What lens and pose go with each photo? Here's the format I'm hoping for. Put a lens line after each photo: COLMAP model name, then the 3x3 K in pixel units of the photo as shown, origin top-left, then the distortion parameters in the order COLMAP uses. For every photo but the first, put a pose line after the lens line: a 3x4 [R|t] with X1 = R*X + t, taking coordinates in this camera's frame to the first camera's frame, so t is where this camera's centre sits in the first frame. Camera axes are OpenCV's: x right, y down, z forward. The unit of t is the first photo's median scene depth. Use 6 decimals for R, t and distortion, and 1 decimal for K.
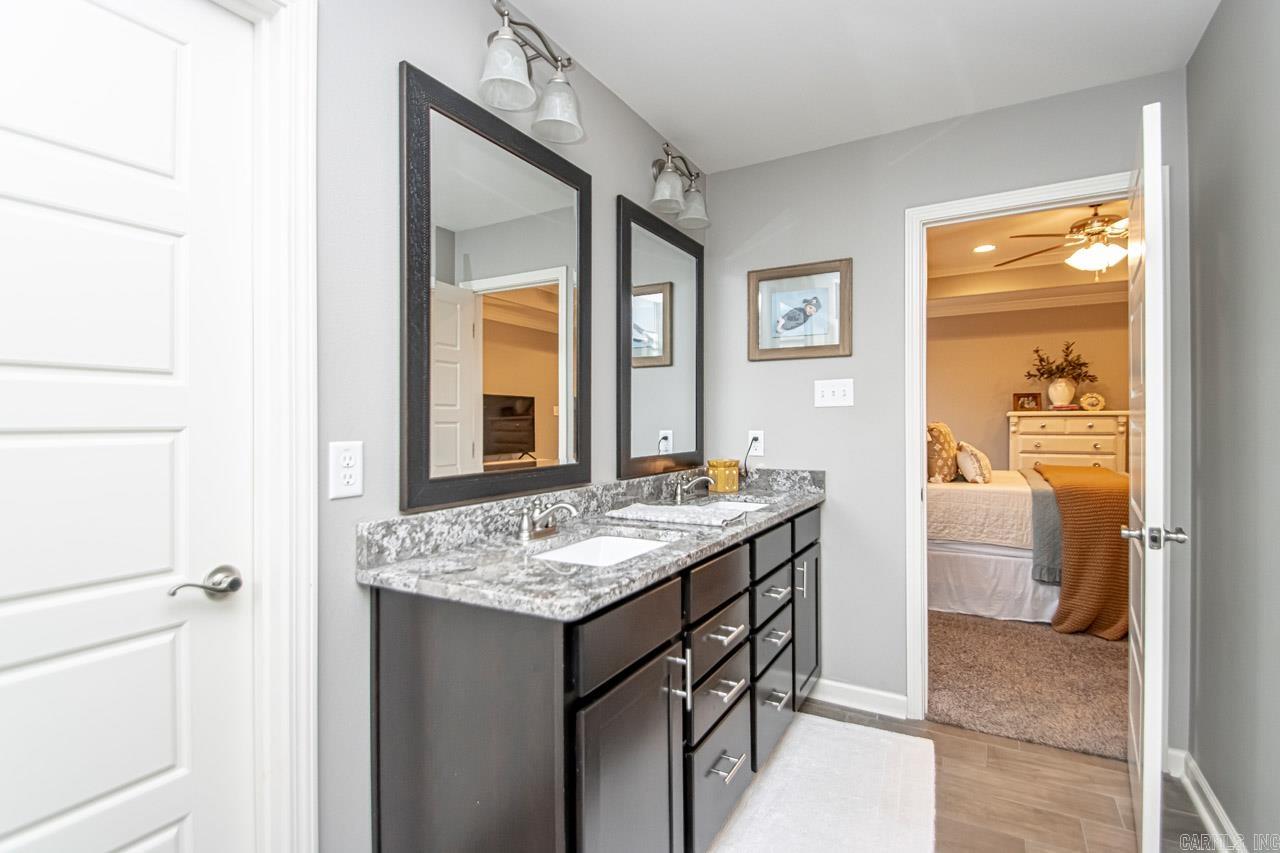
lens RADIAL K [[594.4, 0, 633.4], [0, 594.4, 425.1], [0, 0, 1]] dist [0.000126, -0.004215]
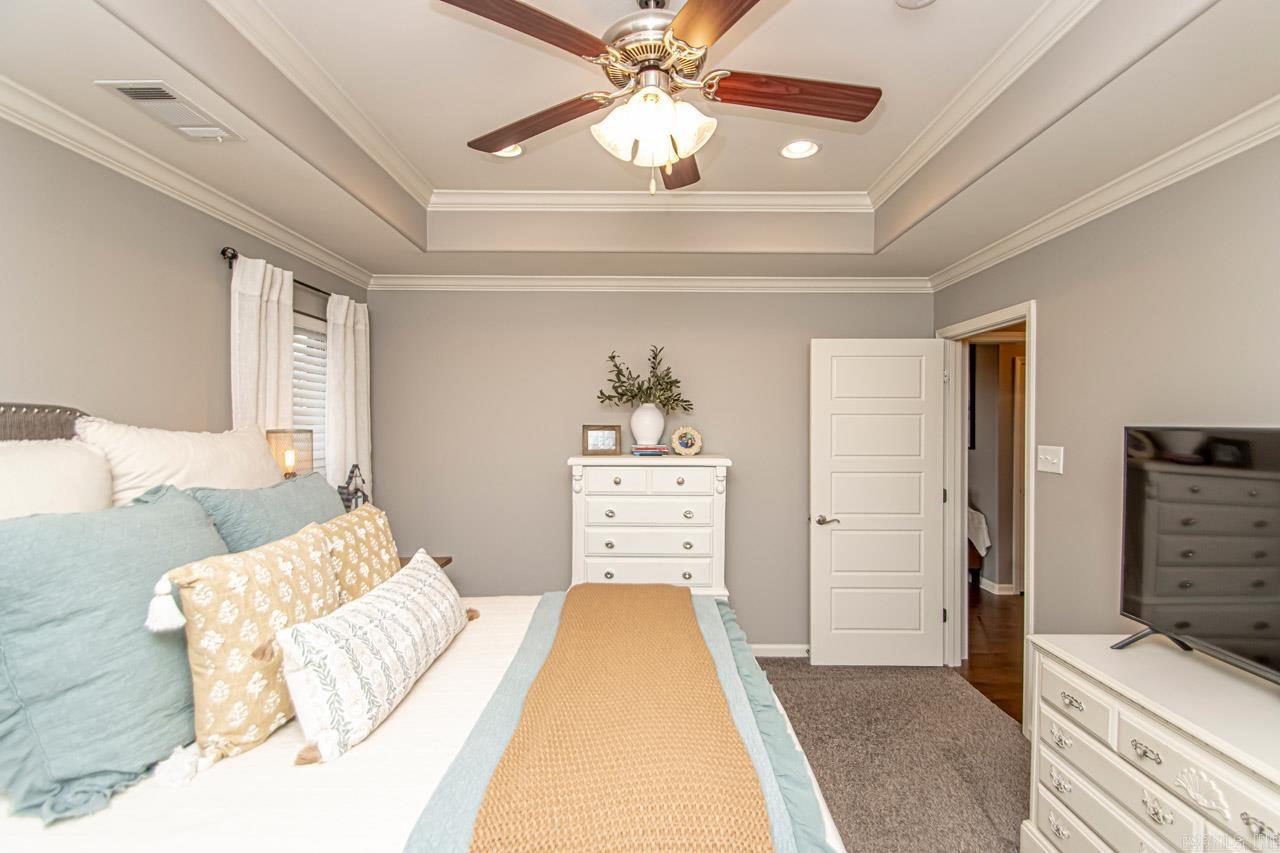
lens RADIAL K [[594.4, 0, 646.3], [0, 594.4, 430.4], [0, 0, 1]] dist [0.000126, -0.004215]
pose [[0.860135, -0.000972, 0.510065, 0.394667], [-0.000205, 0.999997, 0.002251, -0.050749], [-0.510066, -0.002041, 0.860133, 0.451249]]
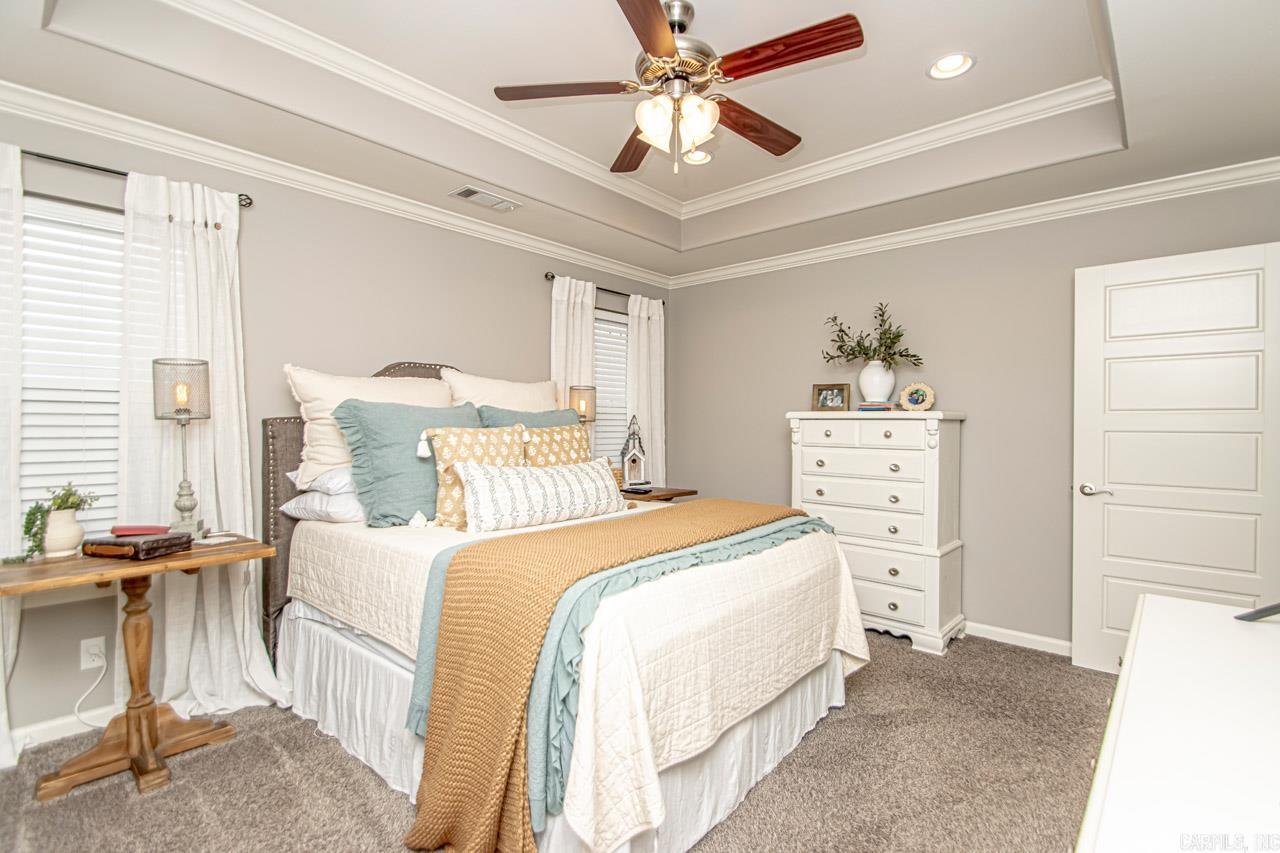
lens RADIAL K [[594.4, 0, 647.2], [0, 594.4, 430.7], [0, 0, 1]] dist [0.000126, -0.004215]
pose [[0.981222, 0.013221, -0.192428, 0.605092], [-0.013092, 0.999912, 0.001941, -0.000419], [0.192436, 0.000615, 0.981309, 0.320353]]
